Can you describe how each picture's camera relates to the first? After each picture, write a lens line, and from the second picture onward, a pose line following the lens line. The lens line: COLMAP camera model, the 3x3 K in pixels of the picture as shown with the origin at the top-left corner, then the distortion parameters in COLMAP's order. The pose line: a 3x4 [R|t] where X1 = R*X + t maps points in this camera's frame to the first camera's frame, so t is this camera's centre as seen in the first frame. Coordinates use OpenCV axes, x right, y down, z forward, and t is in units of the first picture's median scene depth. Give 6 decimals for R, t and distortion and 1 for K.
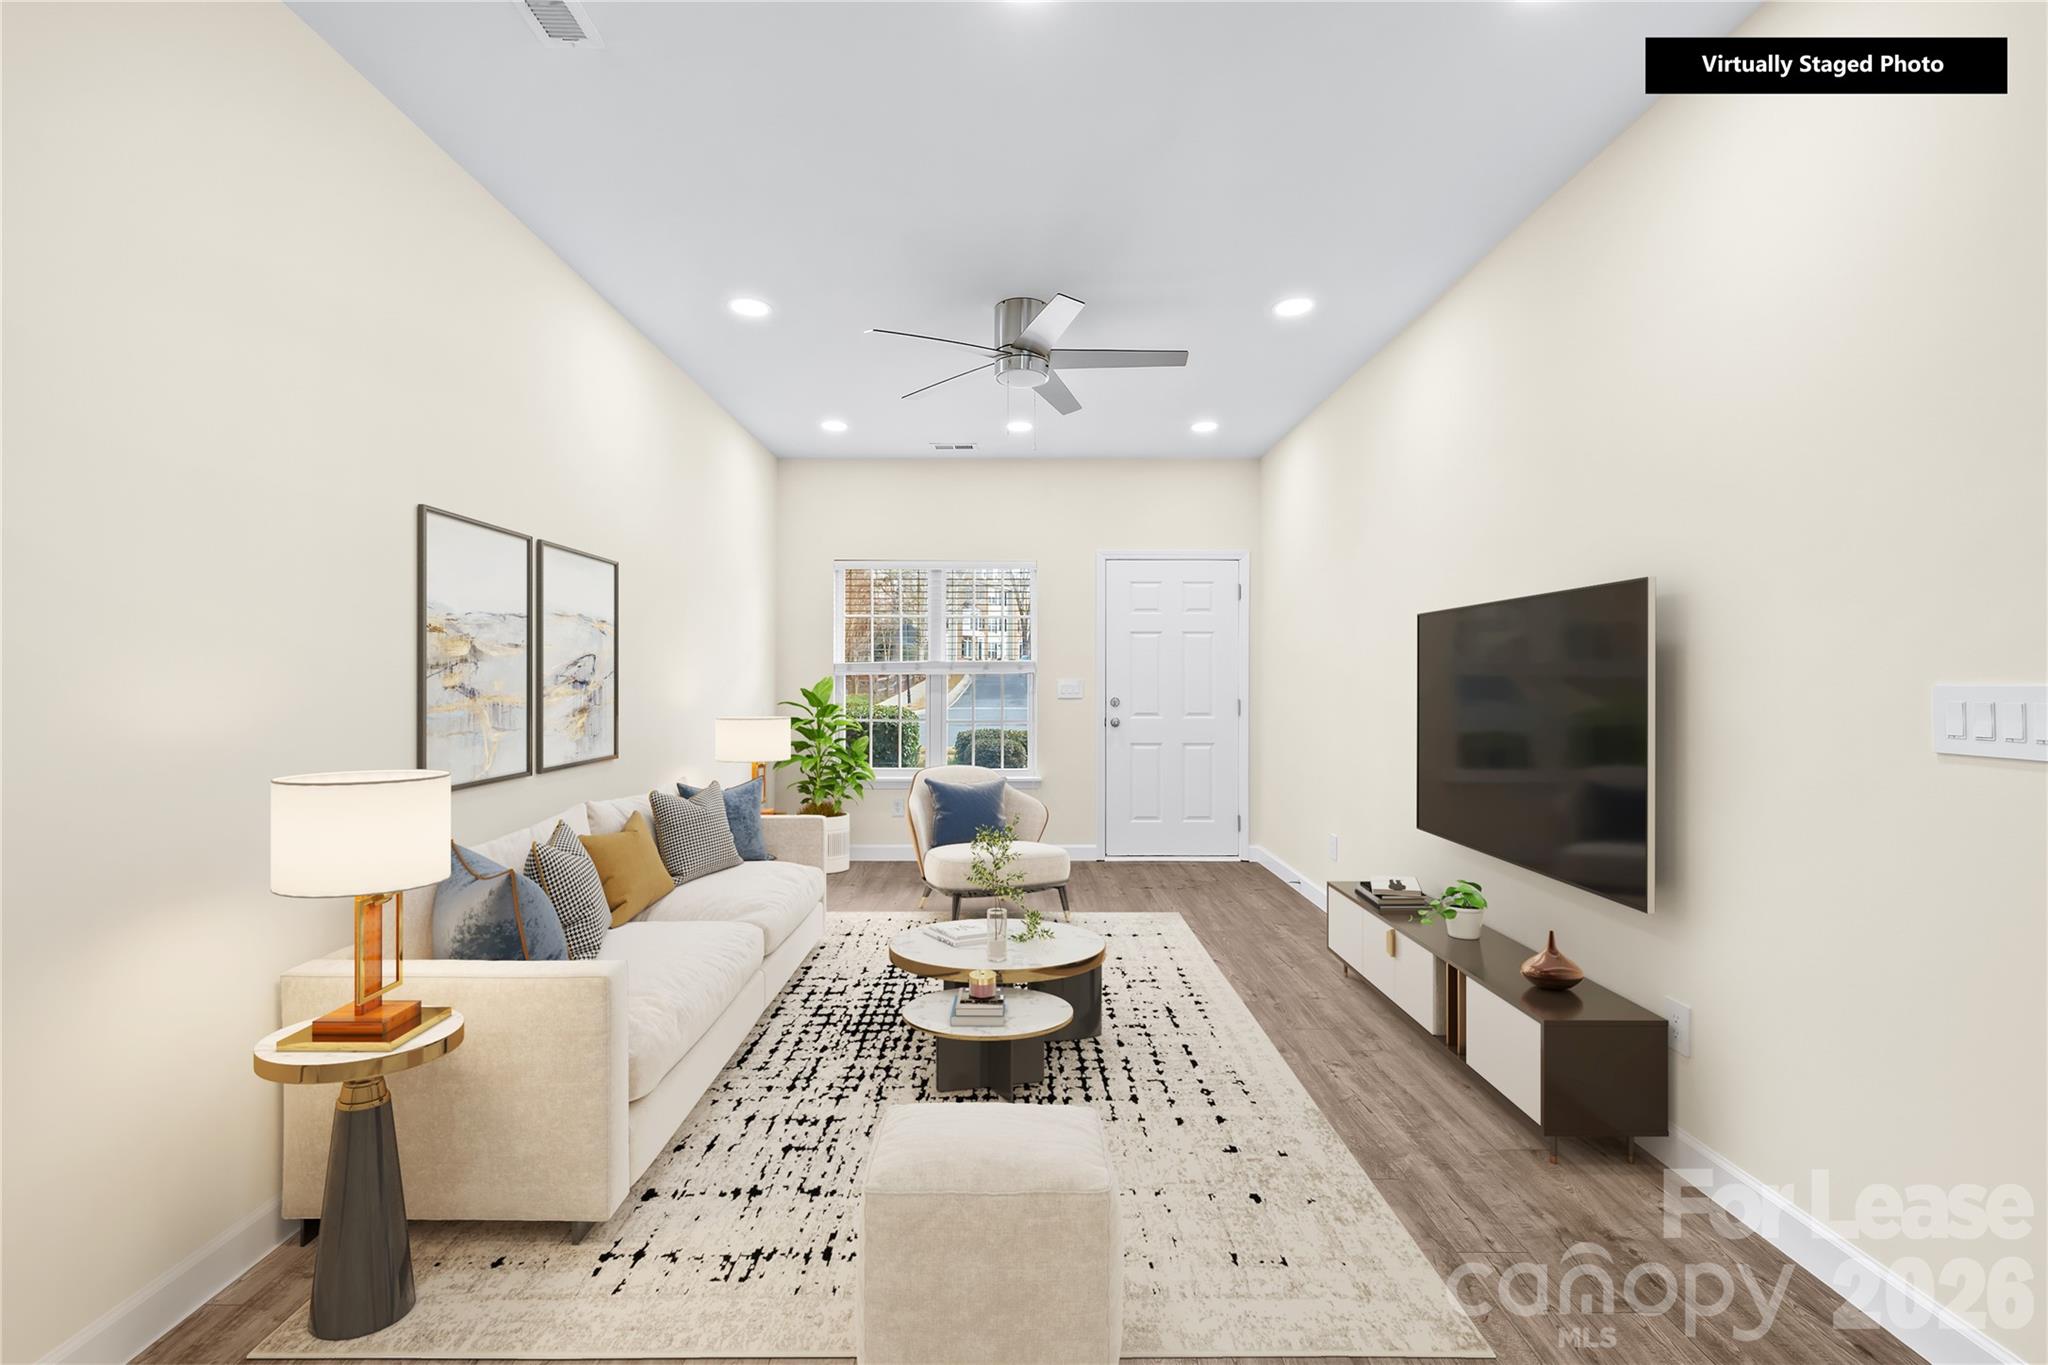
lens RADIAL K [[875.9, 0, 1024.0], [0, 875.9, 682.5], [0, 0, 1]] dist [-0.000737, -0.000042]
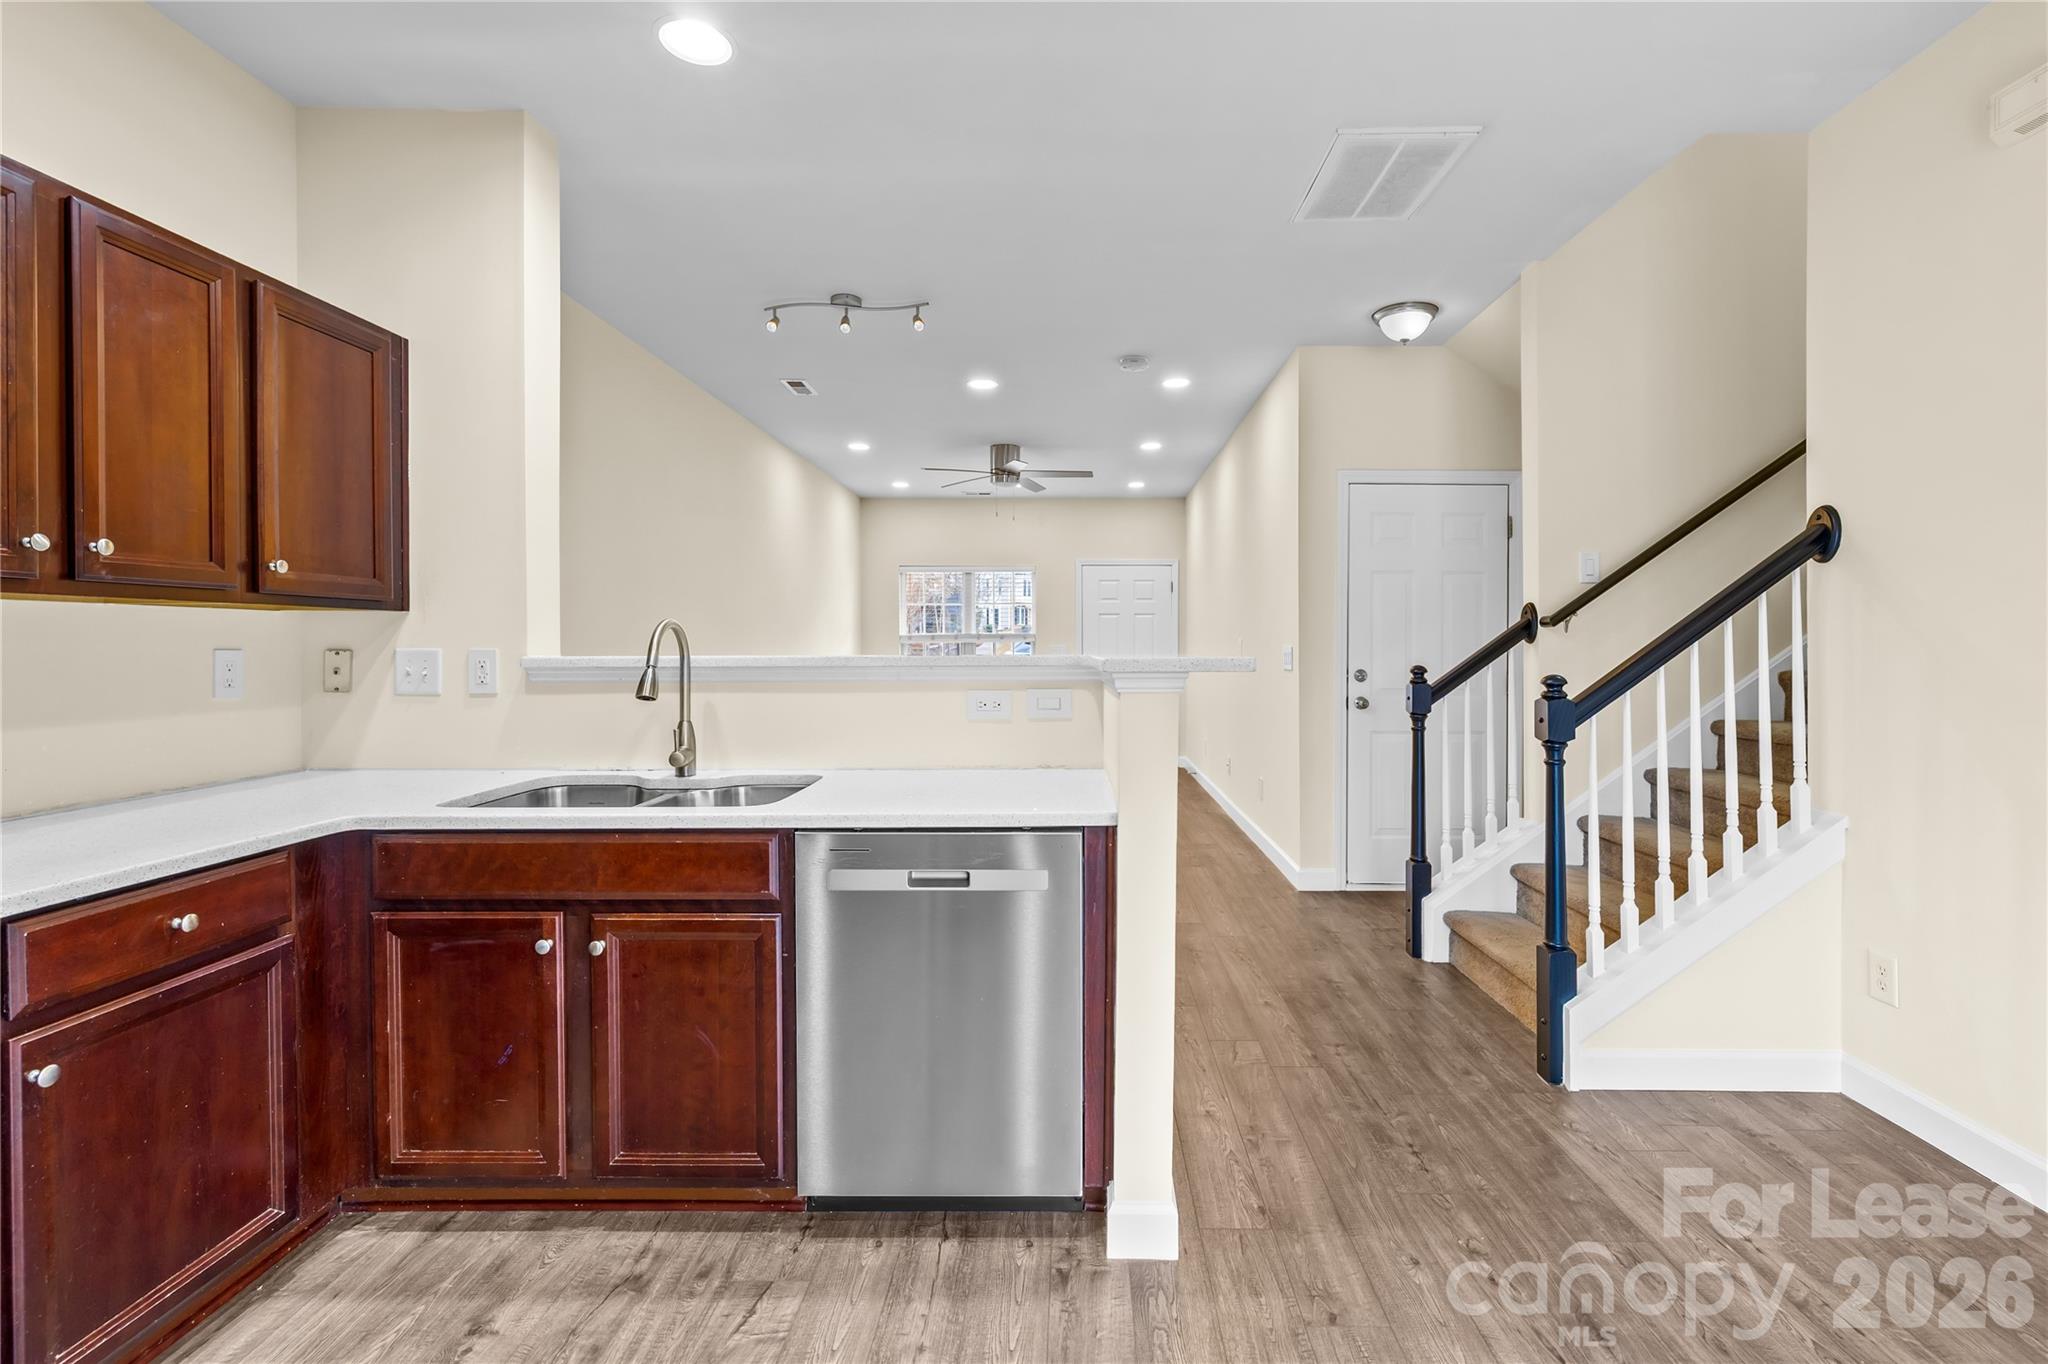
lens RADIAL K [[916.5, 0, 1092.7], [0, 916.5, 641.1], [0, 0, 1]] dist [-0.002913, -0.000647]
pose [[0.999896, -0.002824, 0.014123, 0.101303], [0.002968, 0.999944, -0.010204, 0.004271], [-0.014094, 0.010244, 0.999848, -0.618925]]
